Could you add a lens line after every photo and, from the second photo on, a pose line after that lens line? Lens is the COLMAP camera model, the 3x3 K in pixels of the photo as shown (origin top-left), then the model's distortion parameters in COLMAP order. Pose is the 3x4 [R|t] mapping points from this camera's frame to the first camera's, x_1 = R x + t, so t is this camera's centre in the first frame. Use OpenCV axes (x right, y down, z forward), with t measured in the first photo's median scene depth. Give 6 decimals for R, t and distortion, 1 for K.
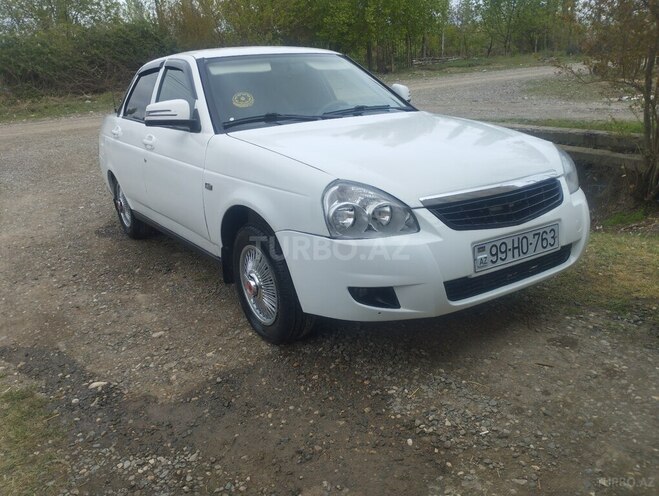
lens RADIAL K [[540.1, 0, 325.1], [0, 540.1, 246.7], [0, 0, 1]] dist [0.071972, -0.075647]
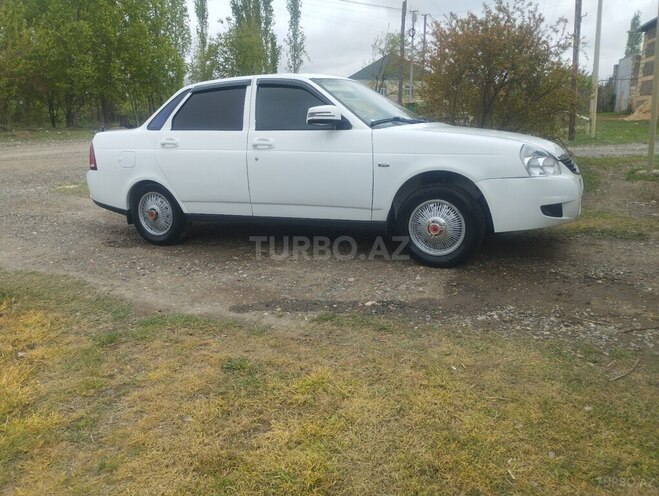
lens RADIAL K [[540.1, 0, 328.8], [0, 540.1, 249.0], [0, 0, 1]] dist [0.071972, -0.075647]
pose [[0.857357, -0.075116, 0.509211, -1.129197], [0.129970, 0.988830, -0.072964, 0.197990], [-0.498042, 0.128738, 0.857543, -0.092757]]
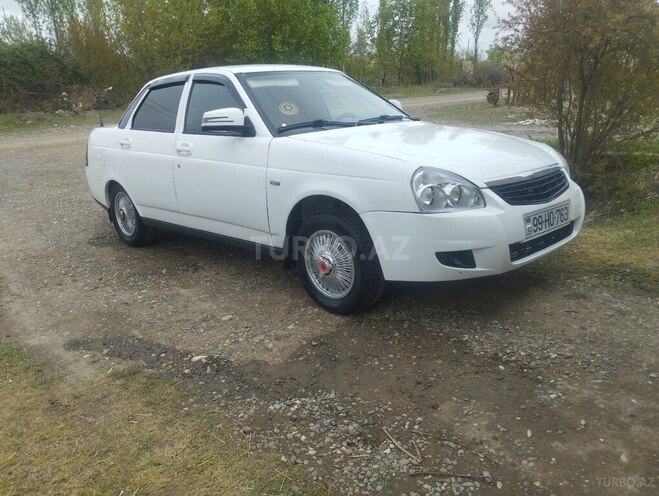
lens RADIAL K [[540.1, 0, 327.3], [0, 540.1, 247.0], [0, 0, 1]] dist [0.071972, -0.075647]
pose [[0.981462, -0.036824, 0.188088, -0.348634], [0.045376, 0.998113, -0.041367, 0.082159], [-0.186210, 0.049134, 0.981281, -0.137618]]
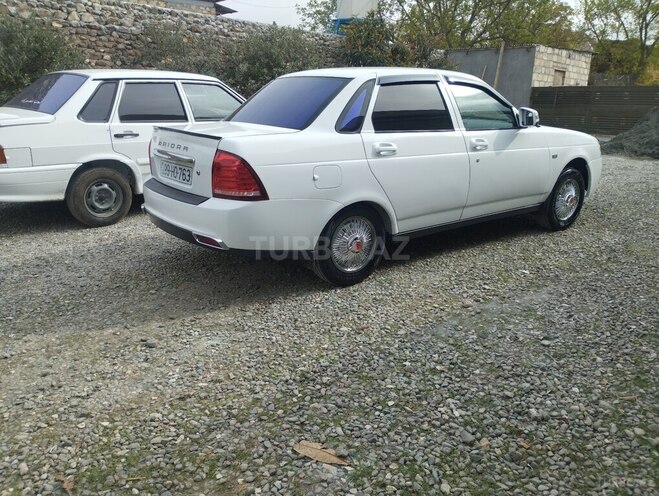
lens RADIAL K [[540.1, 0, 332.0], [0, 540.1, 247.5], [0, 0, 1]] dist [0.071972, -0.075647]
pose [[-0.057144, -0.217671, 0.974348, -2.056776], [0.293458, 0.929168, 0.224789, -0.469211], [-0.954263, 0.298775, 0.010781, 1.862510]]
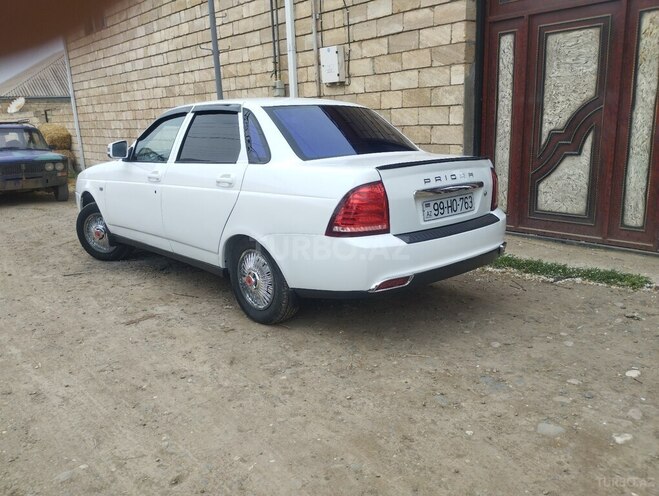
lens RADIAL K [[540.1, 0, 334.7], [0, 540.1, 245.9], [0, 0, 1]] dist [0.071972, -0.075647]
pose [[-0.982811, 0.106936, -0.150487, -0.171446], [0.018791, 0.868866, 0.494691, -0.993837], [0.183653, 0.483360, -0.855941, 3.262279]]
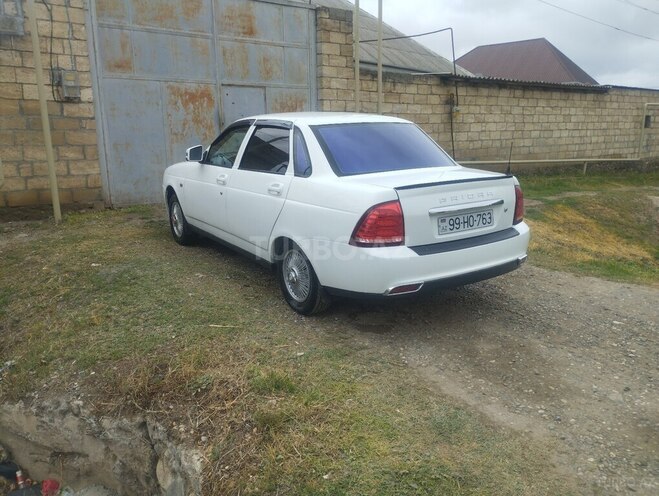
lens RADIAL K [[540.1, 0, 327.3], [0, 540.1, 246.2], [0, 0, 1]] dist [0.071972, -0.075647]
pose [[-0.998164, 0.059465, 0.011541, -0.285413], [0.056922, 0.855639, 0.514433, -1.131051], [0.020716, 0.514145, -0.857453, 3.413774]]
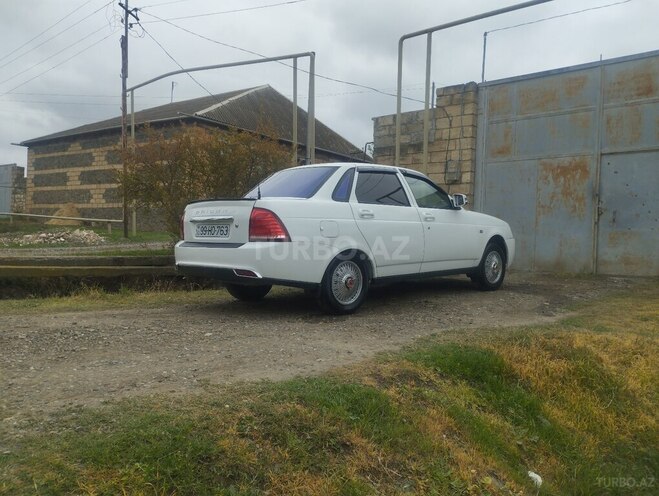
lens RADIAL K [[540.1, 0, 330.3], [0, 540.1, 251.4], [0, 0, 1]] dist [0.071972, -0.075647]
pose [[-0.185613, 0.020236, 0.982414, -2.521138], [0.303938, 0.951941, 0.037816, -0.333454], [-0.934435, 0.305612, -0.182843, 2.187238]]
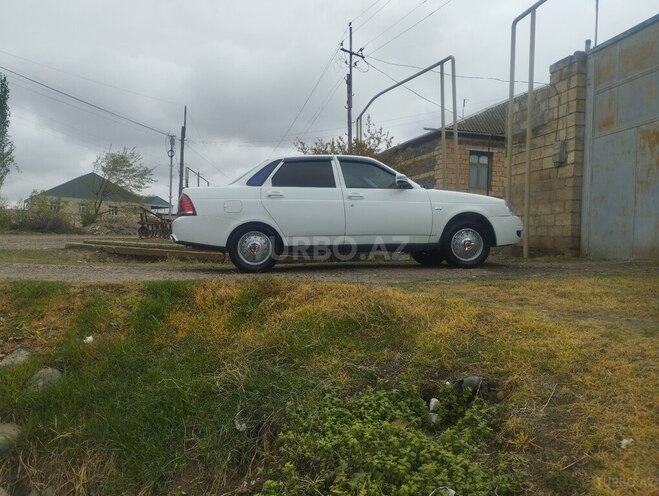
lens RADIAL K [[540.1, 0, 329.3], [0, 540.1, 251.2], [0, 0, 1]] dist [0.071972, -0.075647]
pose [[0.452457, 0.049924, 0.890388, -2.702365], [0.249713, 0.951398, -0.180238, 0.399747], [-0.856111, 0.303892, 0.418000, 0.509630]]
